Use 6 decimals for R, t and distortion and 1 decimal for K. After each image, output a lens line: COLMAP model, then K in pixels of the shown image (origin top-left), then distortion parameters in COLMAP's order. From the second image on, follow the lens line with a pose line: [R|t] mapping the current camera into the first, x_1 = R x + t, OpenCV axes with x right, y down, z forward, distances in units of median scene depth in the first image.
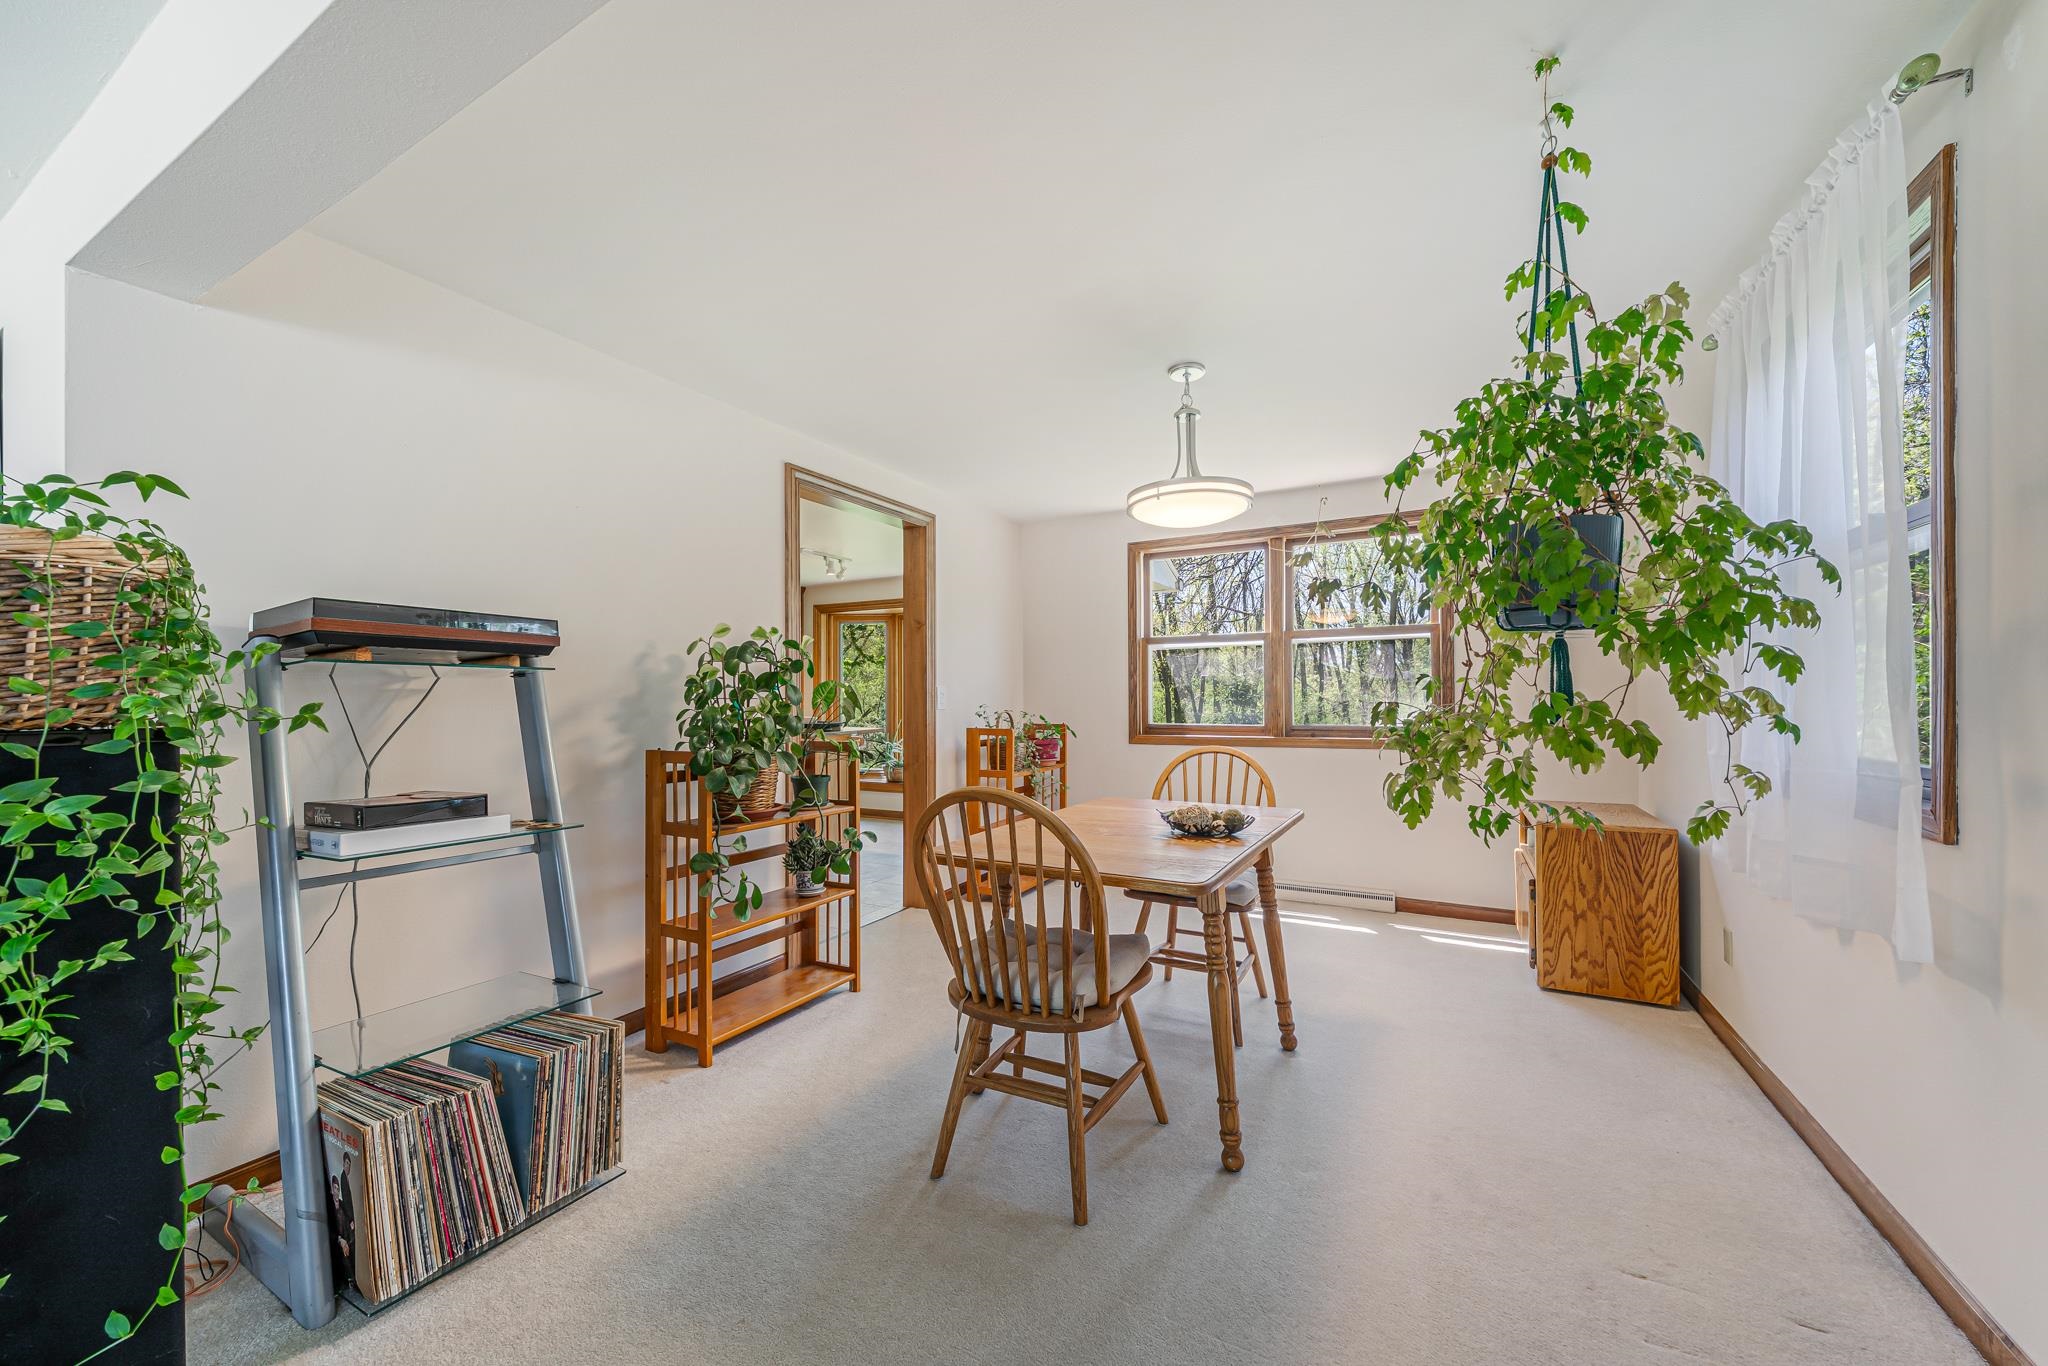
lens RADIAL K [[781.0, 0, 1013.5], [0, 781.0, 695.8], [0, 0, 1]] dist [-0.001983, -0.000326]
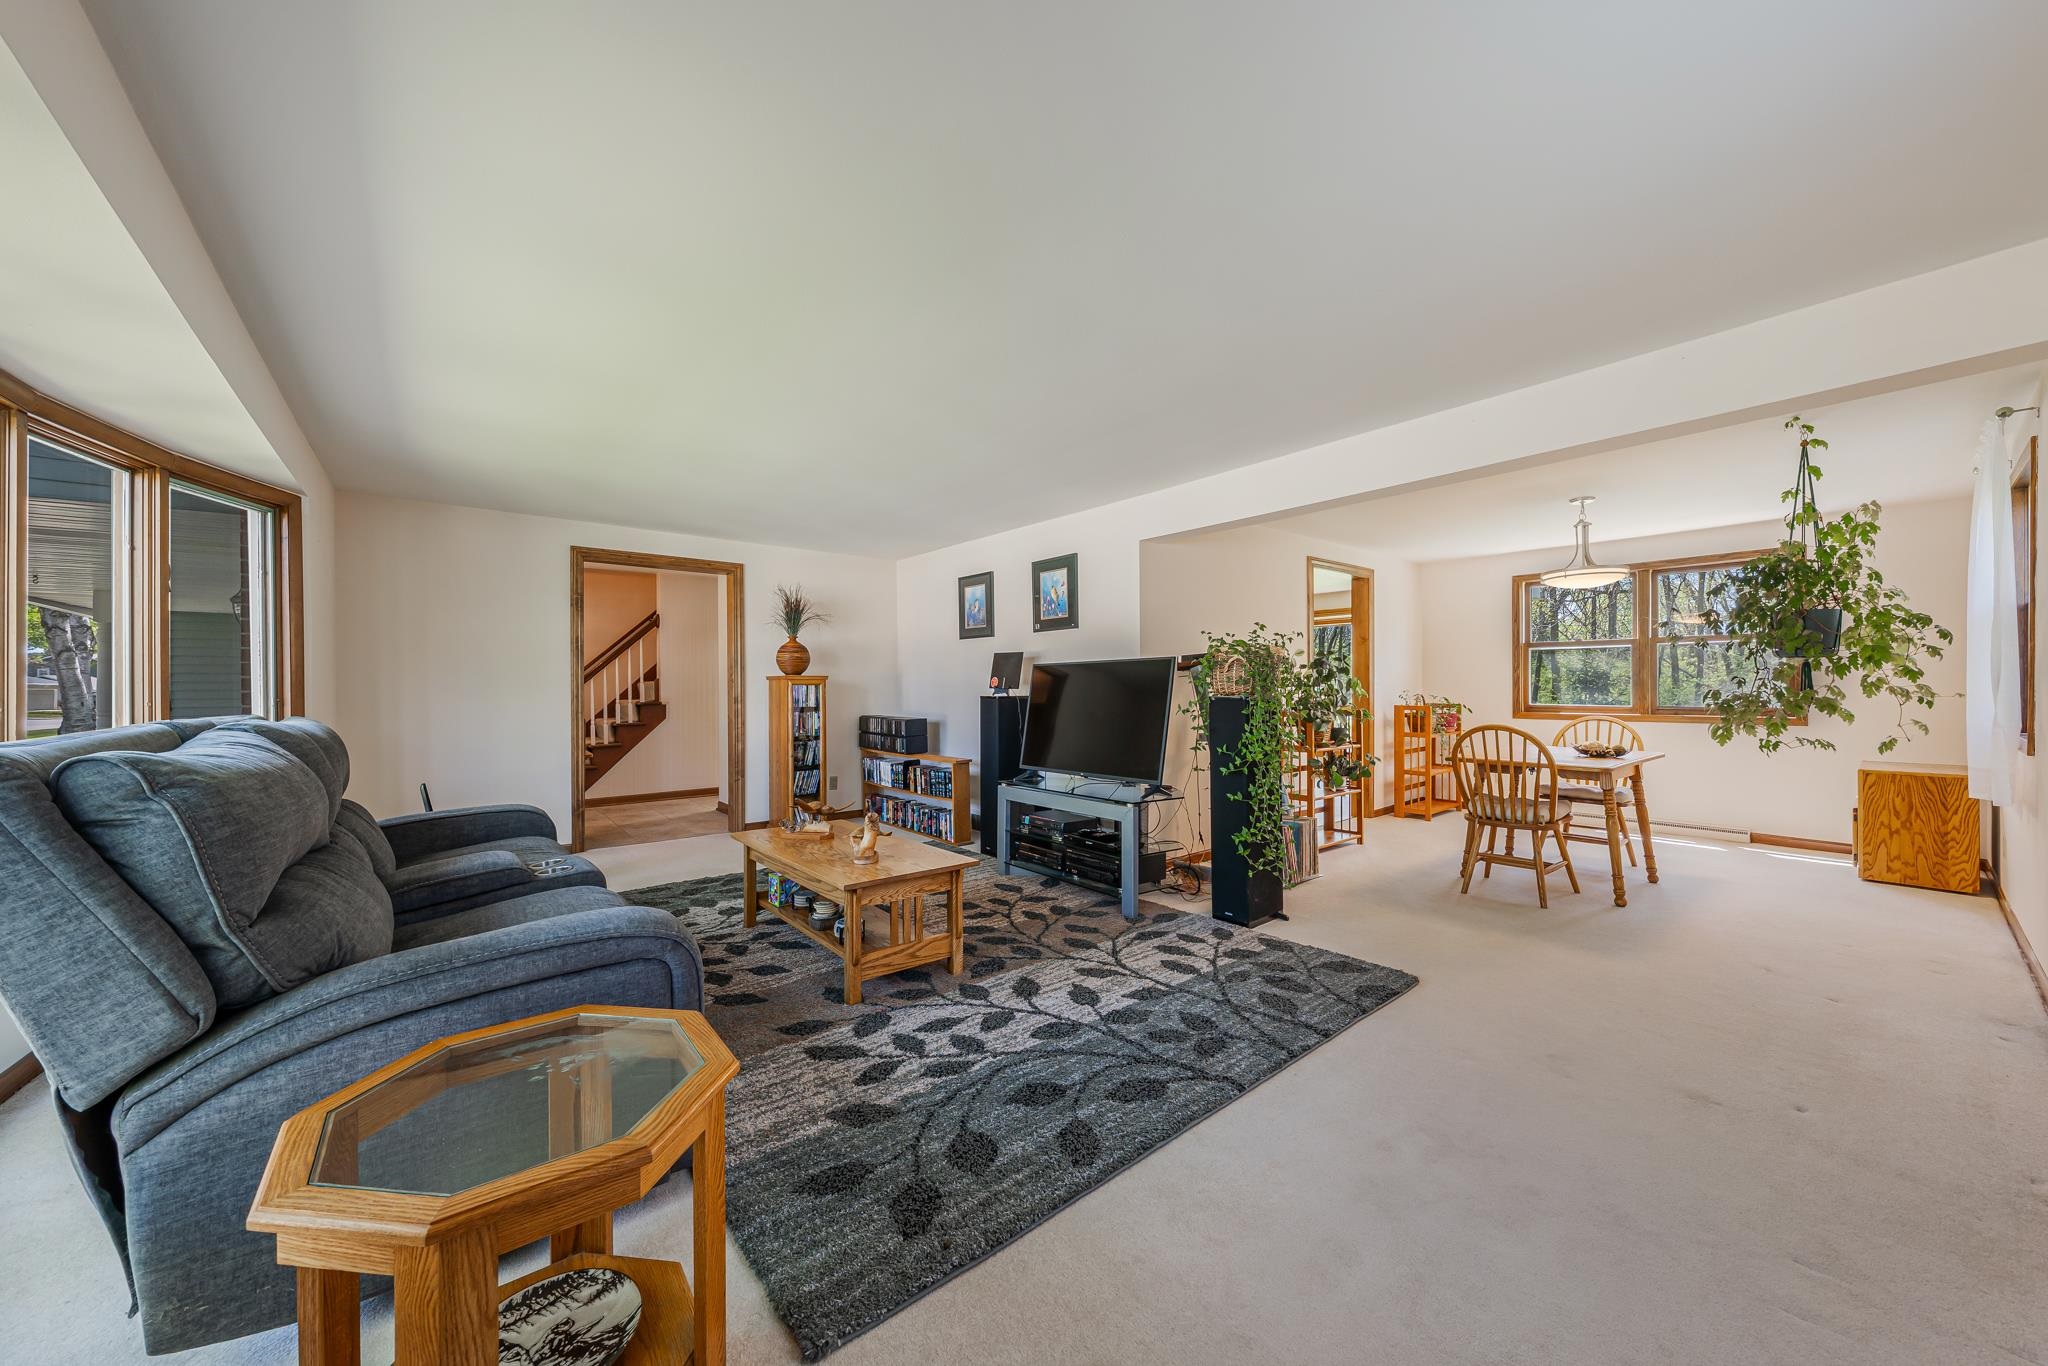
lens RADIAL K [[716.4, 0, 1029.1], [0, 716.4, 686.6], [0, 0, 1]] dist [-0.000909, -0.000092]
pose [[0.929218, 0.002182, -0.369525, -0.330975], [0.000399, 0.999976, 0.006908, -0.009579], [0.369531, -0.006567, 0.929195, -0.936595]]
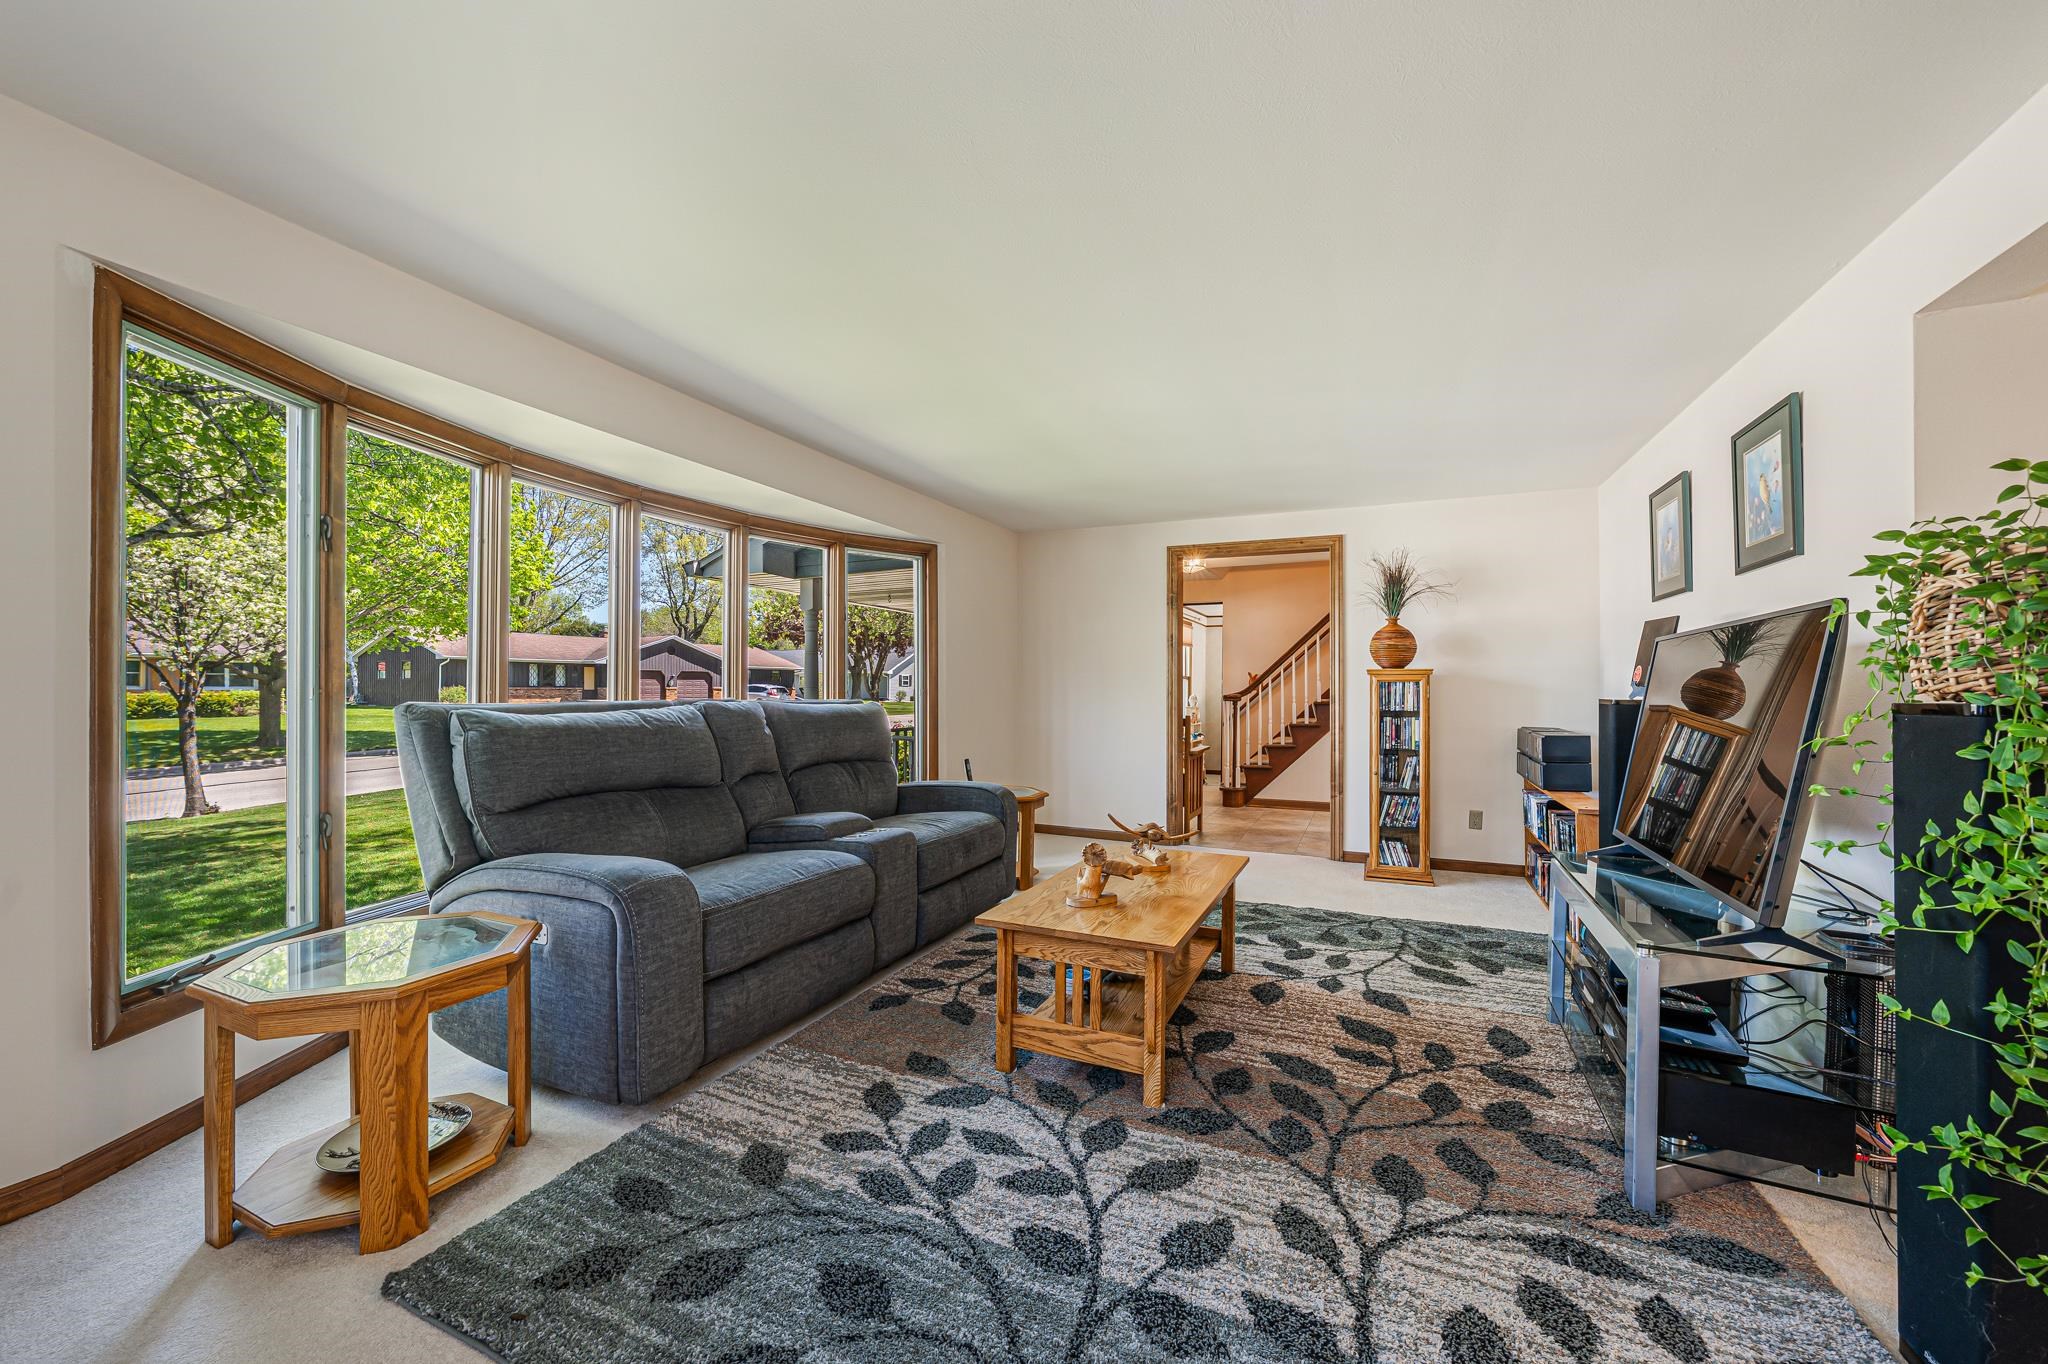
lens RADIAL K [[781.0, 0, 1017.0], [0, 781.0, 684.1], [0, 0, 1]] dist [-0.001983, -0.000326]
pose [[0.085313, 0.000003, -0.996354, -0.103262], [0.002200, 0.999998, 0.000191, 0.001170], [0.996352, -0.002209, 0.085313, -0.313104]]
